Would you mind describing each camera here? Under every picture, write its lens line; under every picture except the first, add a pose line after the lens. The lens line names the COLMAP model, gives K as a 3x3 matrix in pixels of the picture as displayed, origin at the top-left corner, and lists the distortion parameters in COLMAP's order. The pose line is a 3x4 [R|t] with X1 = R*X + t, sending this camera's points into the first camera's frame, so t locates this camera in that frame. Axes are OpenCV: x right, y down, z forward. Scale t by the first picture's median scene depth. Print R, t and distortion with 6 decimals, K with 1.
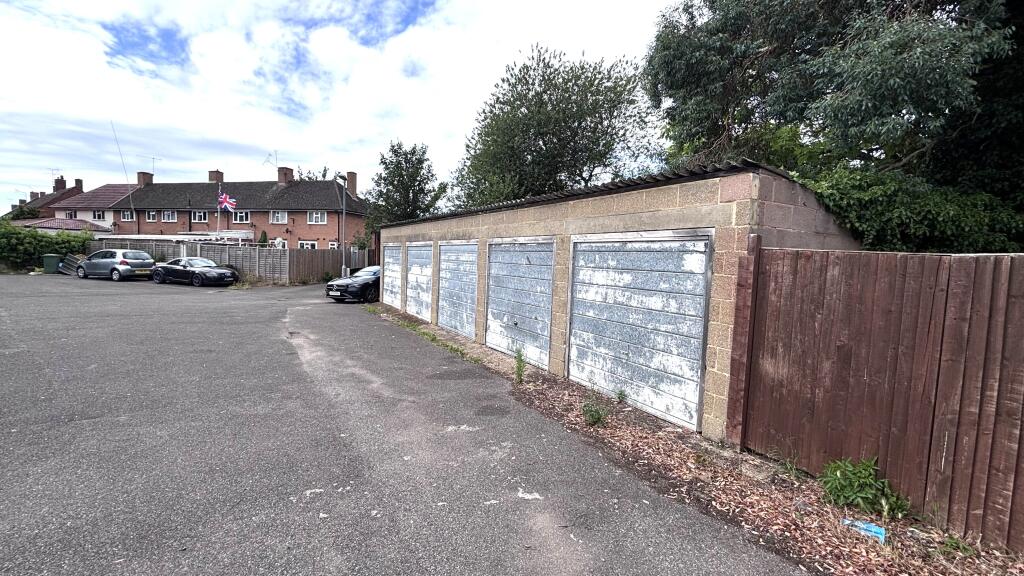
lens RADIAL K [[429.5, 0, 507.9], [0, 429.5, 286.6], [0, 0, 1]] dist [0.000960, -0.001836]
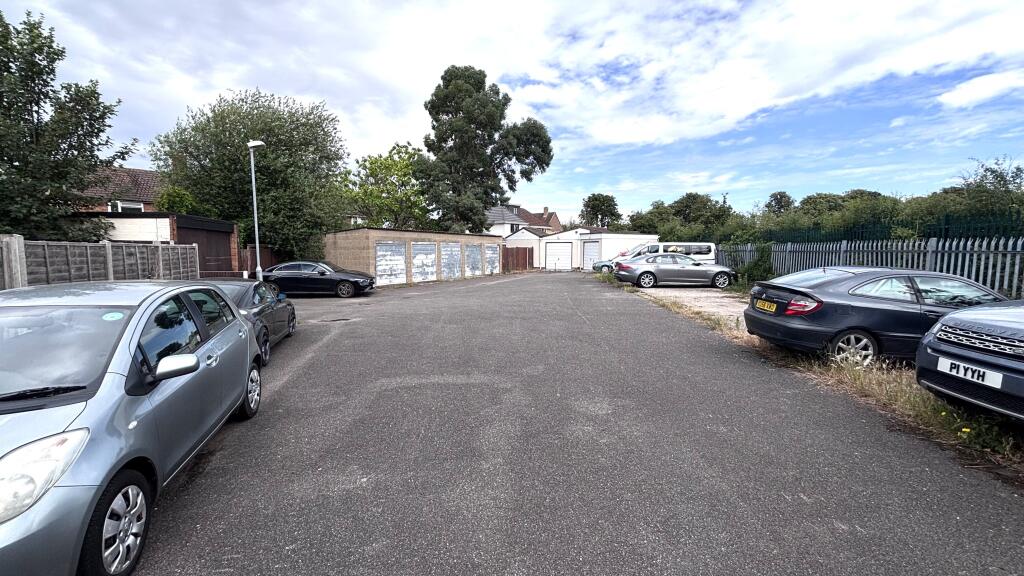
lens RADIAL K [[429.5, 0, 508.7], [0, 429.5, 283.6], [0, 0, 1]] dist [0.000960, -0.001836]
pose [[-0.545058, -0.105662, 0.831714, -2.267963], [0.033984, 0.988427, 0.147842, -0.213736], [-0.837710, 0.108847, -0.535159, 1.926841]]
